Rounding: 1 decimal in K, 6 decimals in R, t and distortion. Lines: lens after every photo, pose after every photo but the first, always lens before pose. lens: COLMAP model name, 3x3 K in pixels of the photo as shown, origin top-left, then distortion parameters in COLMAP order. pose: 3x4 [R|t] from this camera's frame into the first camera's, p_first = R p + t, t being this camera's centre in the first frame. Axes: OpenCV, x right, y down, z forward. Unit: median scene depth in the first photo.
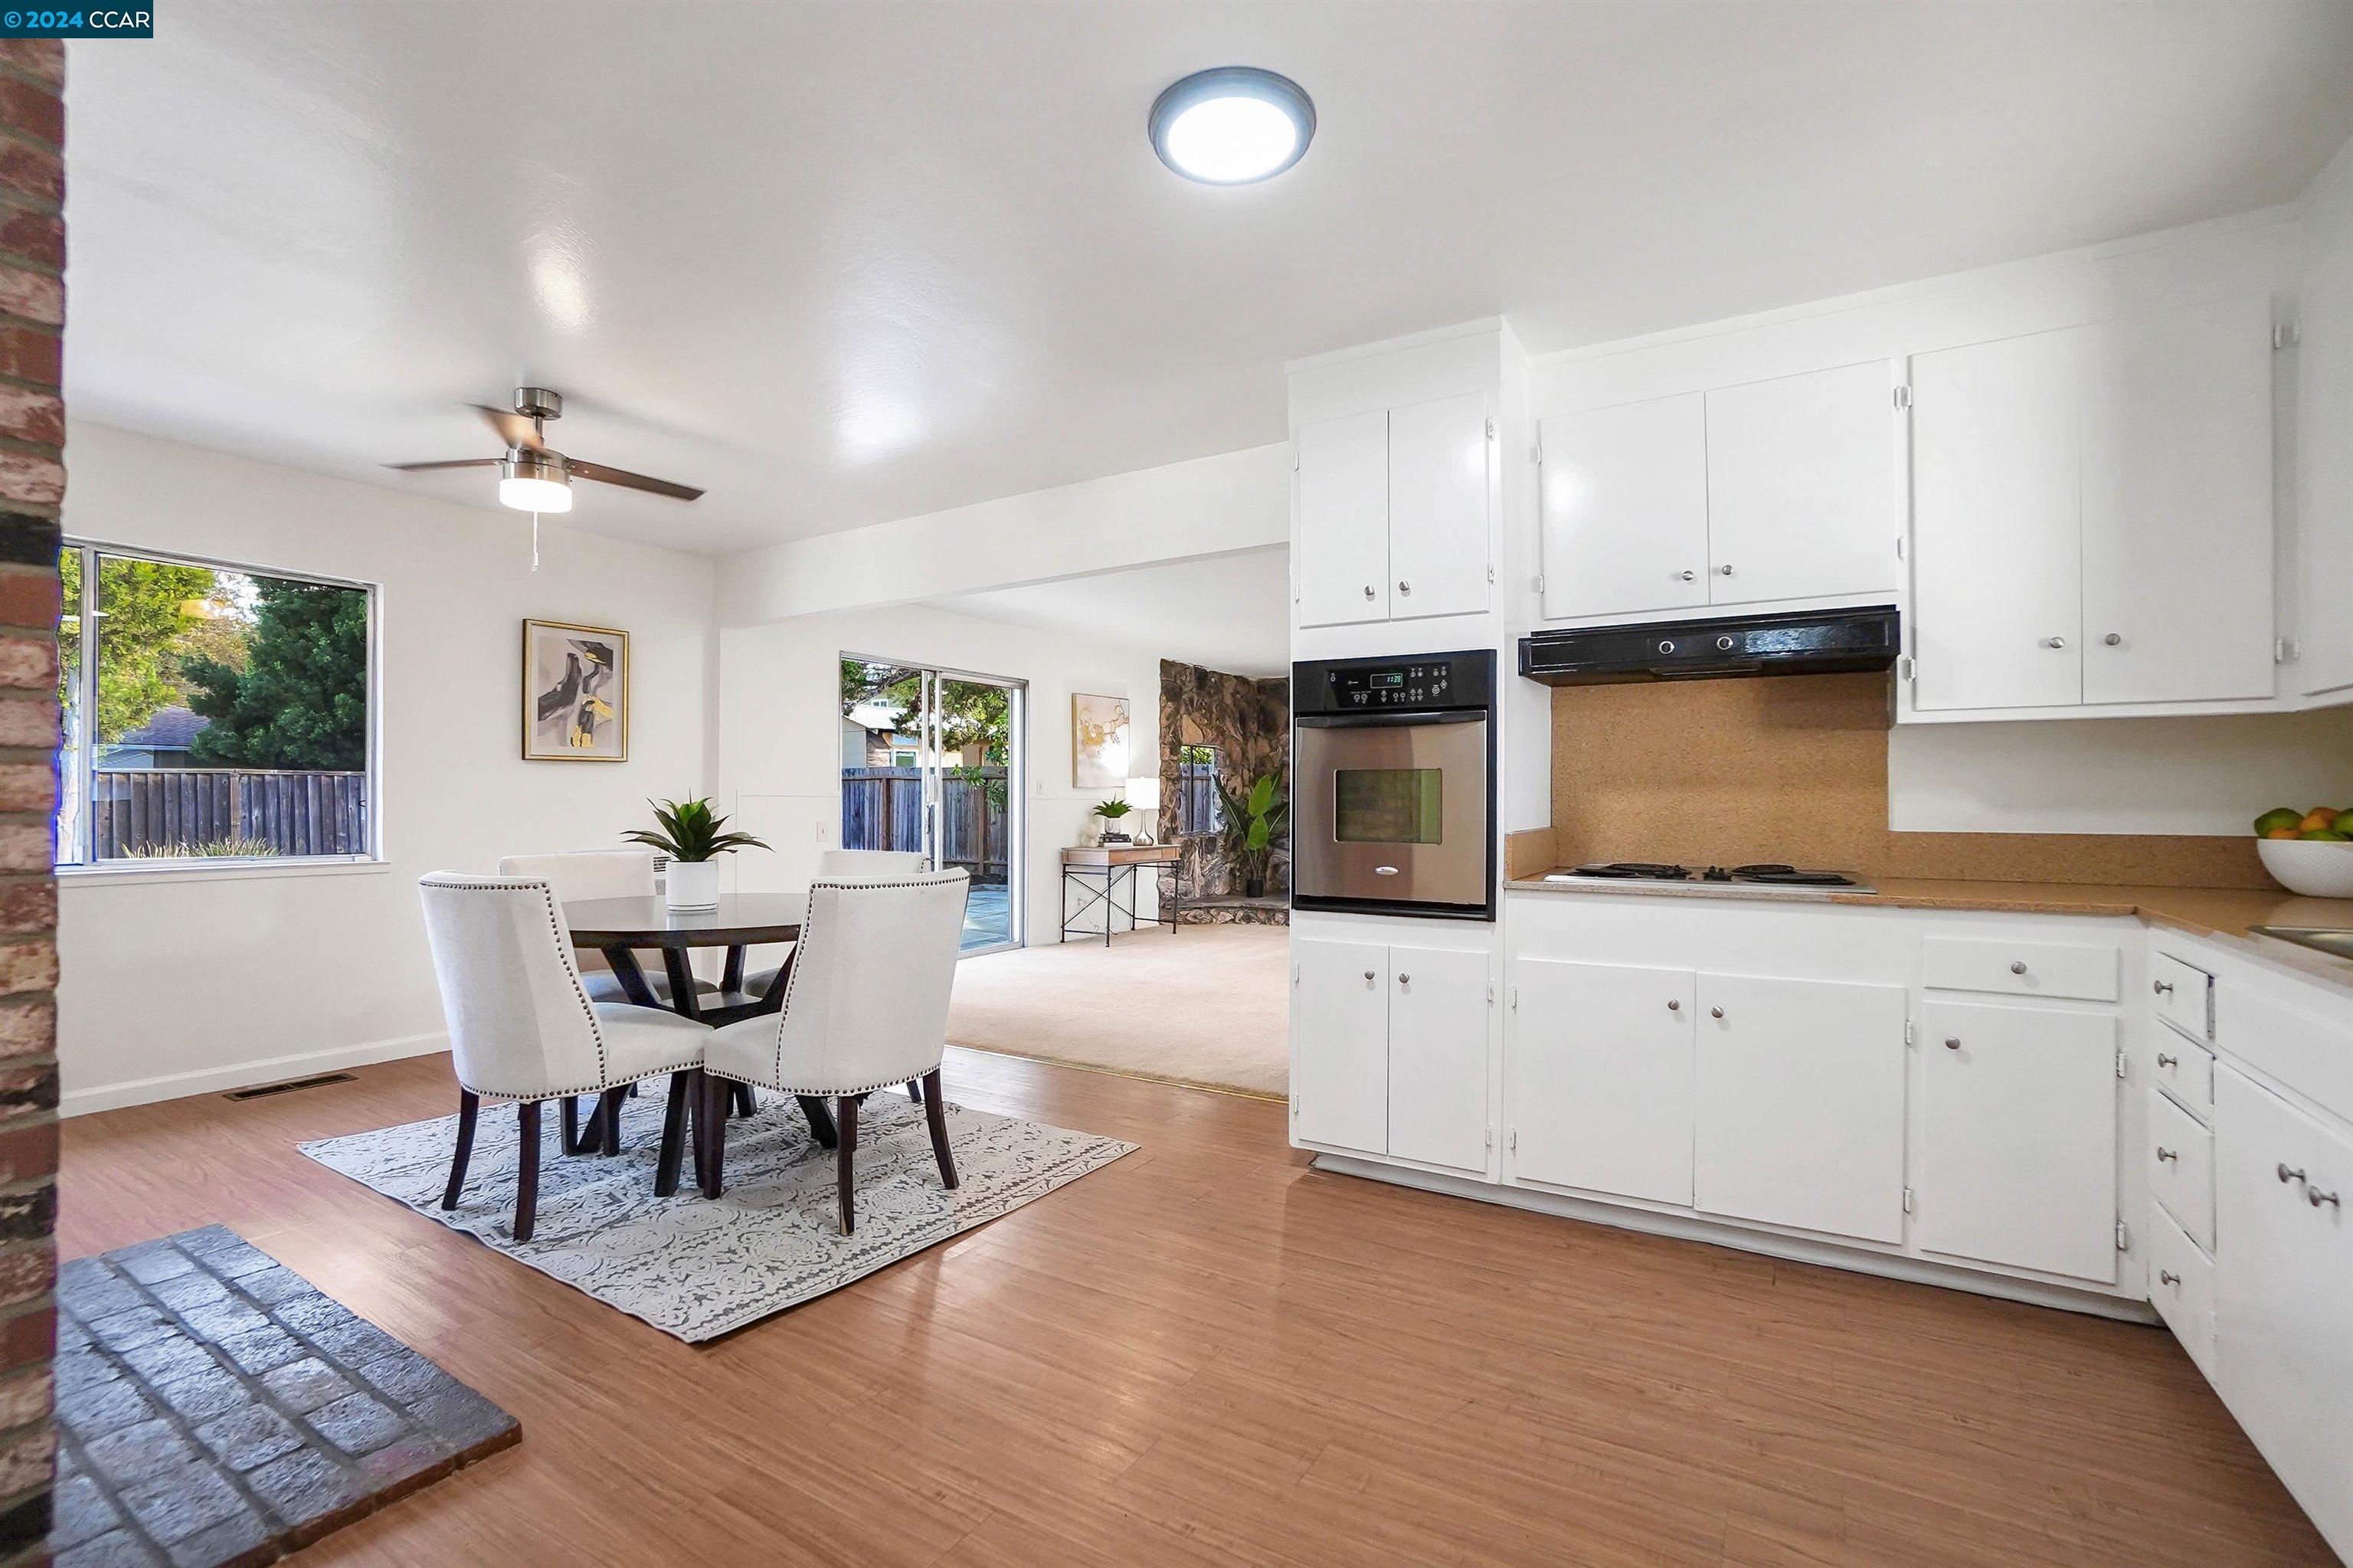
lens RADIAL K [[1047.1, 0, 1167.8], [0, 1047.1, 793.2], [0, 0, 1]] dist [-0.069456, 0.026161]
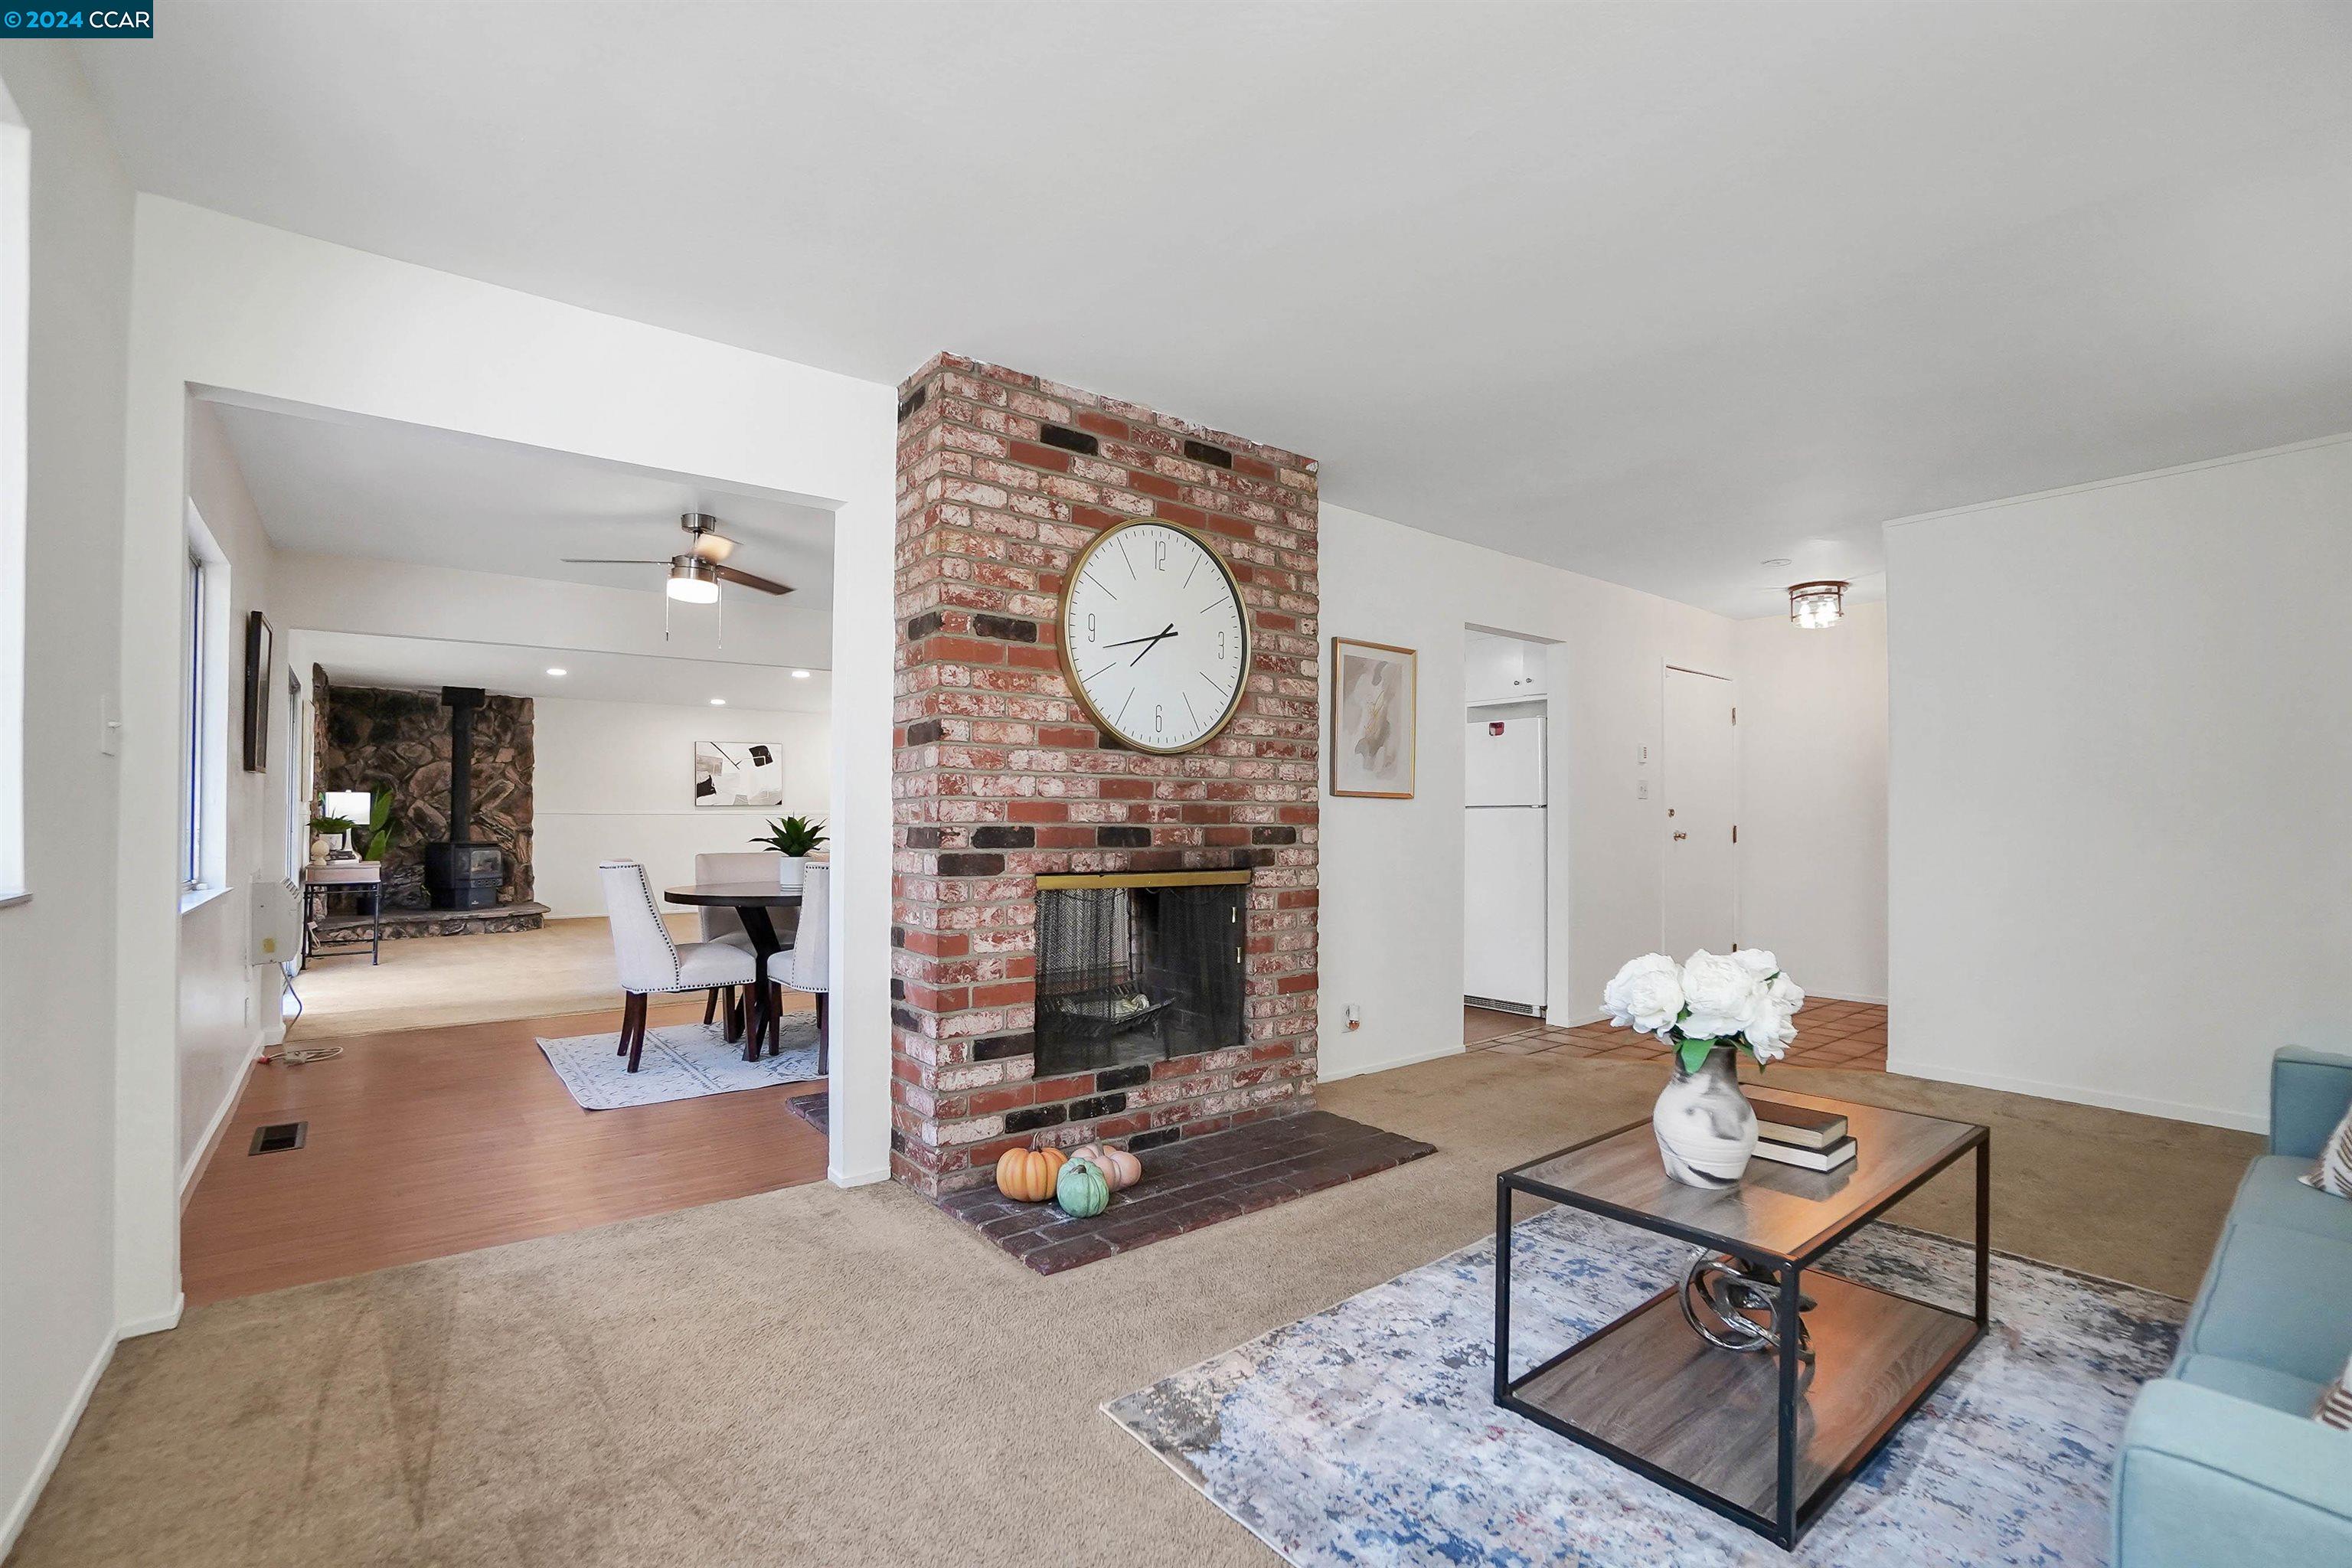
lens RADIAL K [[1046.6, 0, 1167.3], [0, 1046.6, 793.2], [0, 0, 1]] dist [-0.069456, 0.026161]
pose [[0.346665, 0.017422, 0.937827, -1.720758], [-0.006309, 0.999848, -0.016242, -0.009648], [-0.937968, -0.000287, 0.346723, -0.067382]]
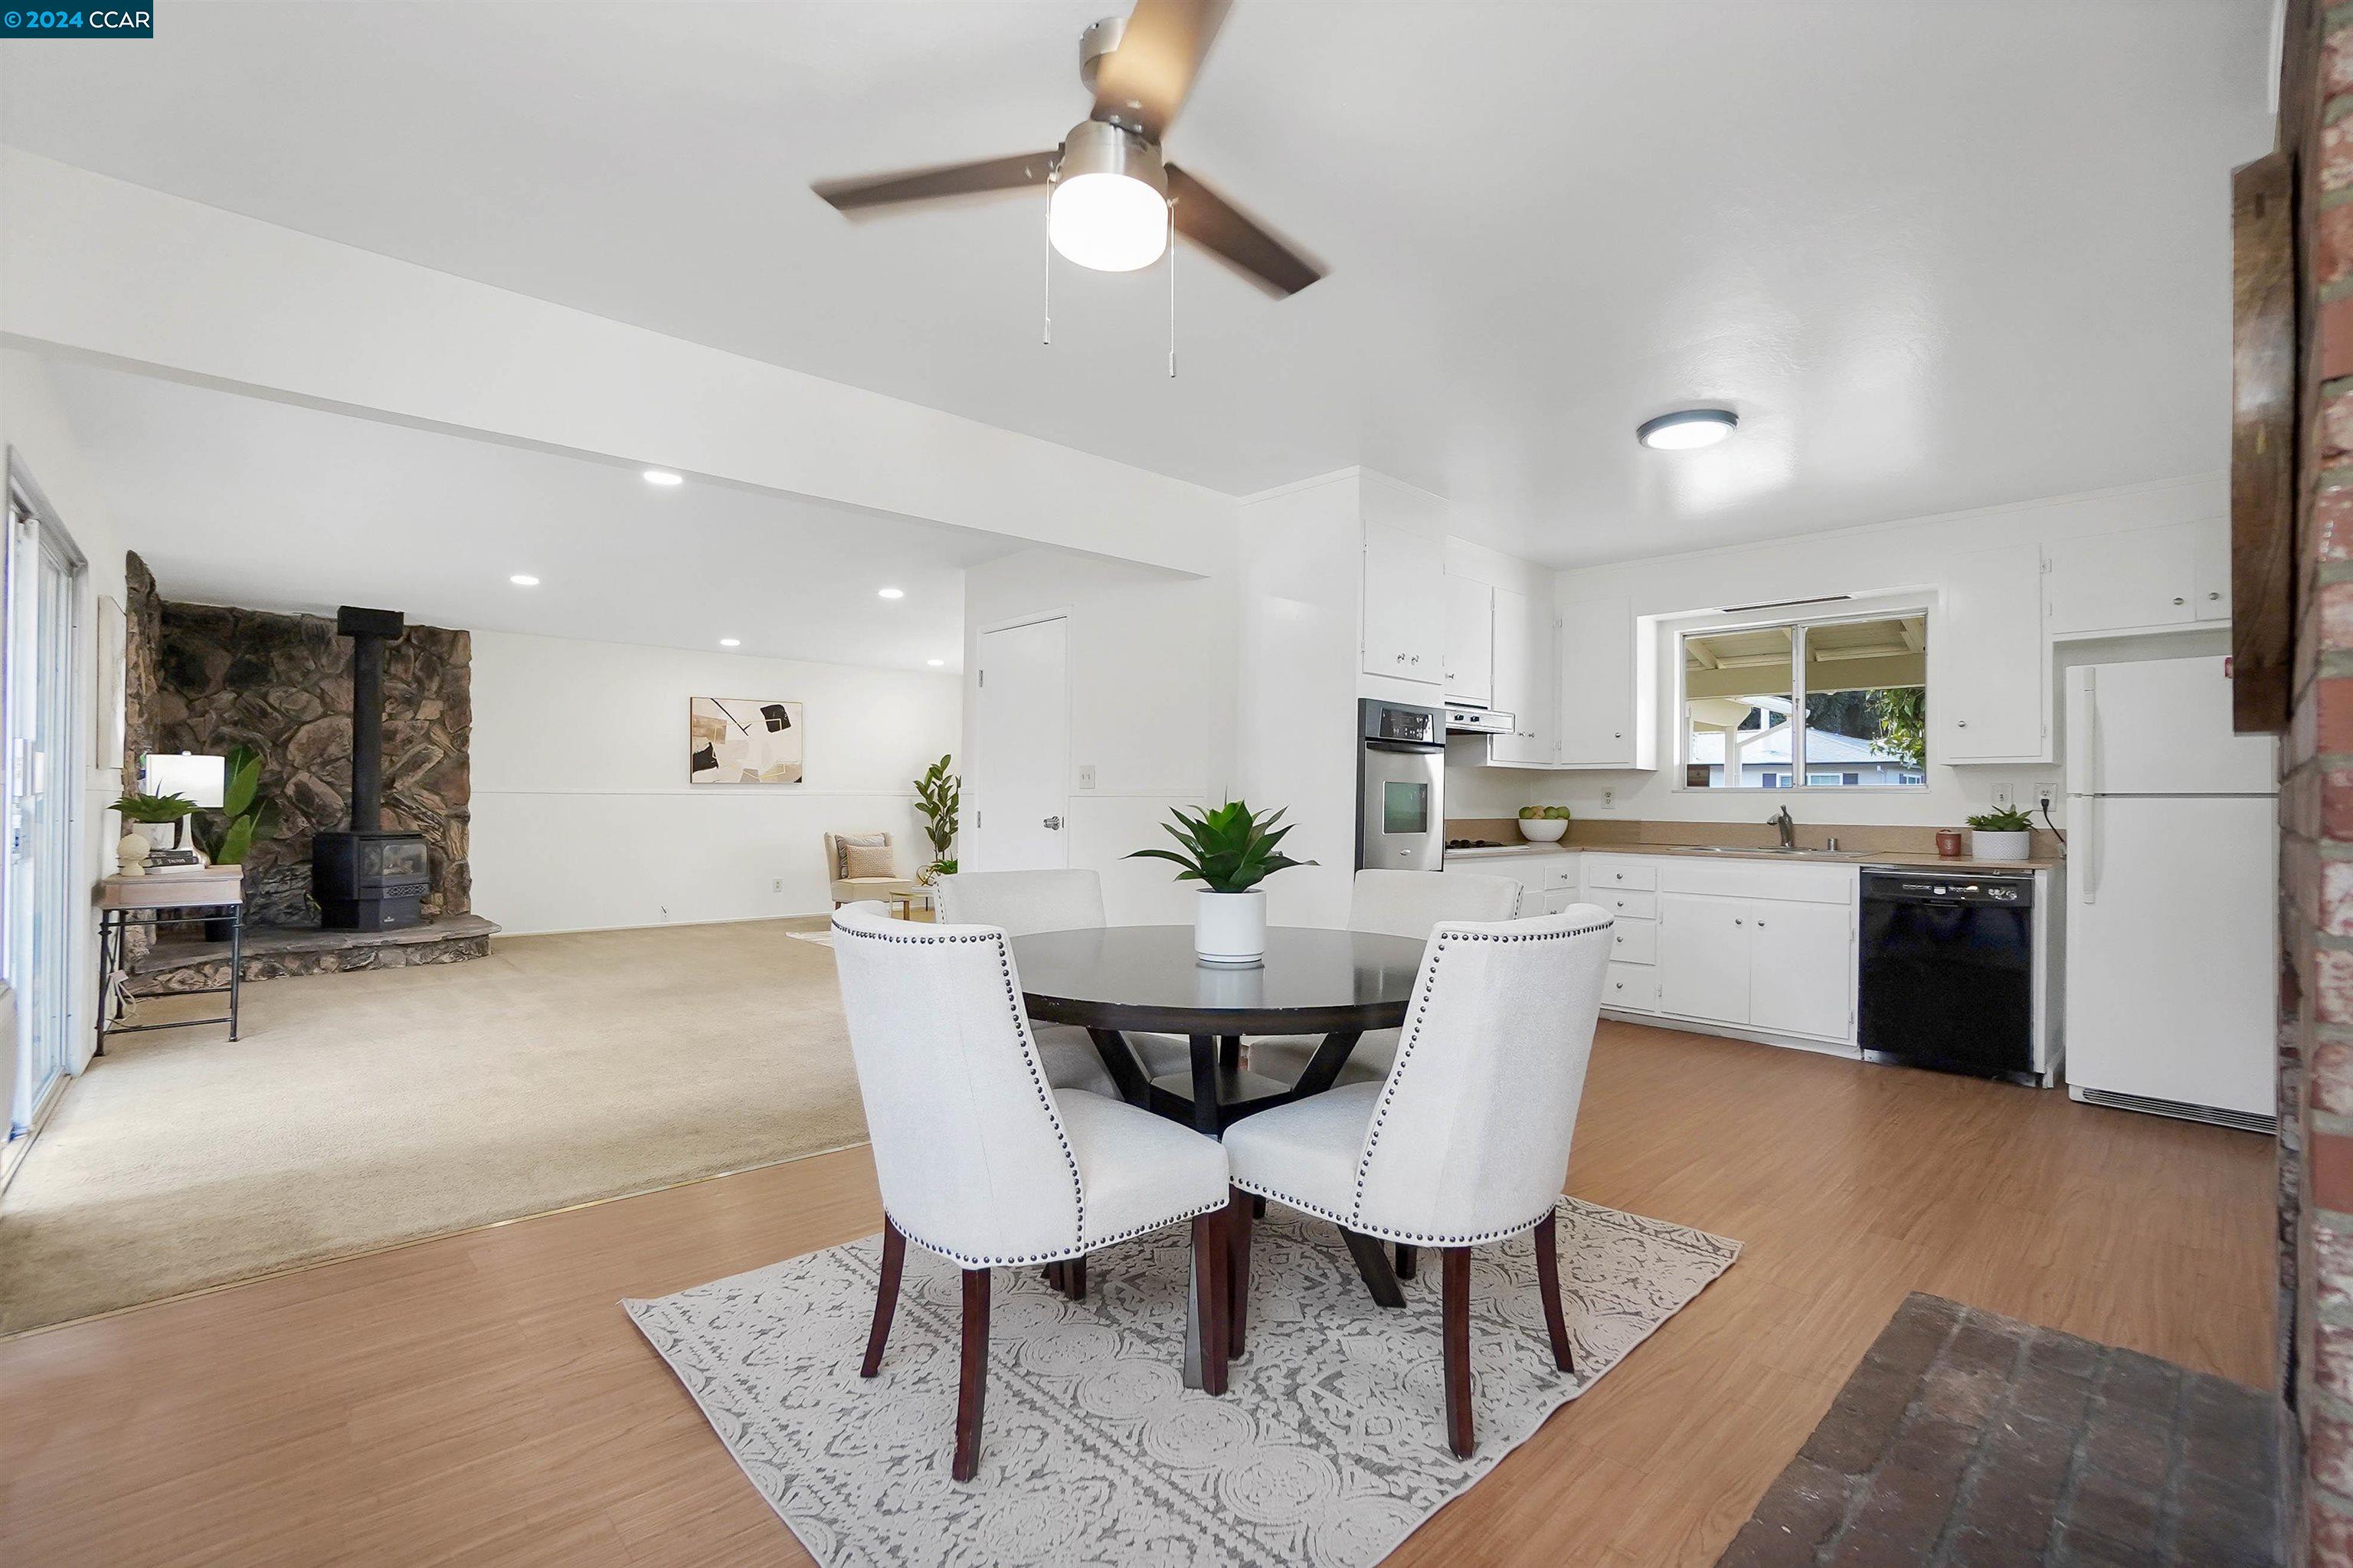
lens RADIAL K [[1047.1, 0, 1167.8], [0, 1047.1, 793.2], [0, 0, 1]] dist [-0.069456, 0.026161]
pose [[0.268507, 0.005296, 0.963263, -1.150875], [-0.014727, 0.999891, -0.001392, -0.001984], [-0.963165, -0.013812, 0.268555, 0.842793]]
